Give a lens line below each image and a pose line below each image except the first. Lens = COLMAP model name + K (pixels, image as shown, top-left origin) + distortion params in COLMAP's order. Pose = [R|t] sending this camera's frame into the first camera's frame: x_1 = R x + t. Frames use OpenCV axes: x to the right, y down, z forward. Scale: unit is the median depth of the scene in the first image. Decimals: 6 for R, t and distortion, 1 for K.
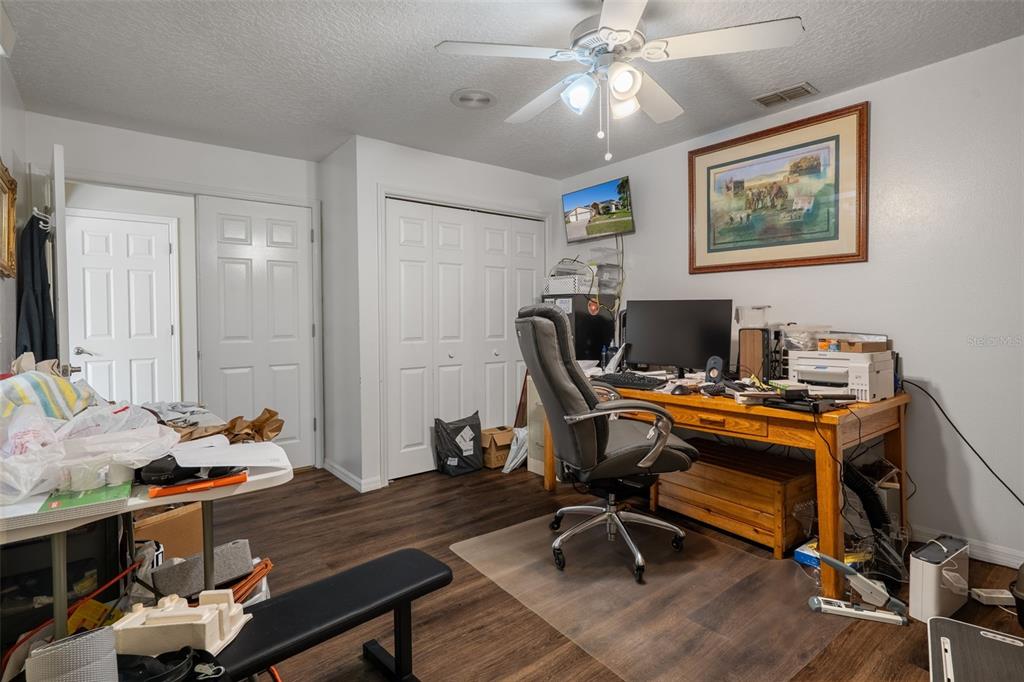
lens RADIAL K [[514.7, 0, 512.6], [0, 514.7, 344.0], [0, 0, 1]] dist [0.002941, 0.000866]
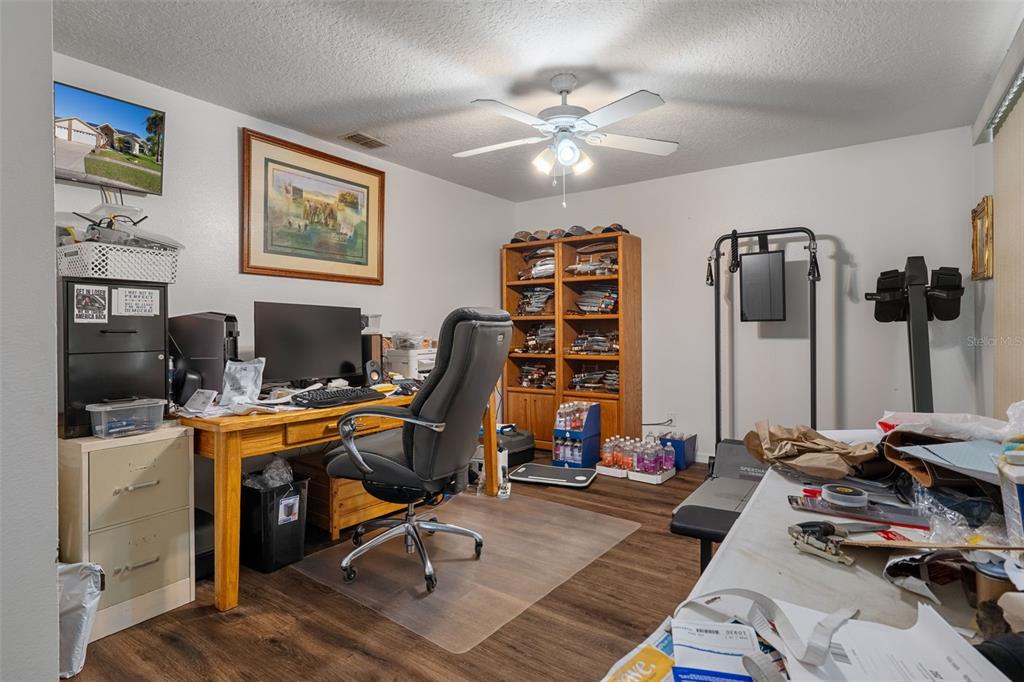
lens RADIAL K [[514.7, 0, 512.6], [0, 514.7, 344.0], [0, 0, 1]] dist [0.002941, 0.000866]
pose [[-0.274331, -0.029058, 0.961196, -0.684116], [0.049446, 0.997795, 0.044276, -0.040538], [-0.960363, 0.059673, -0.272290, 0.944620]]
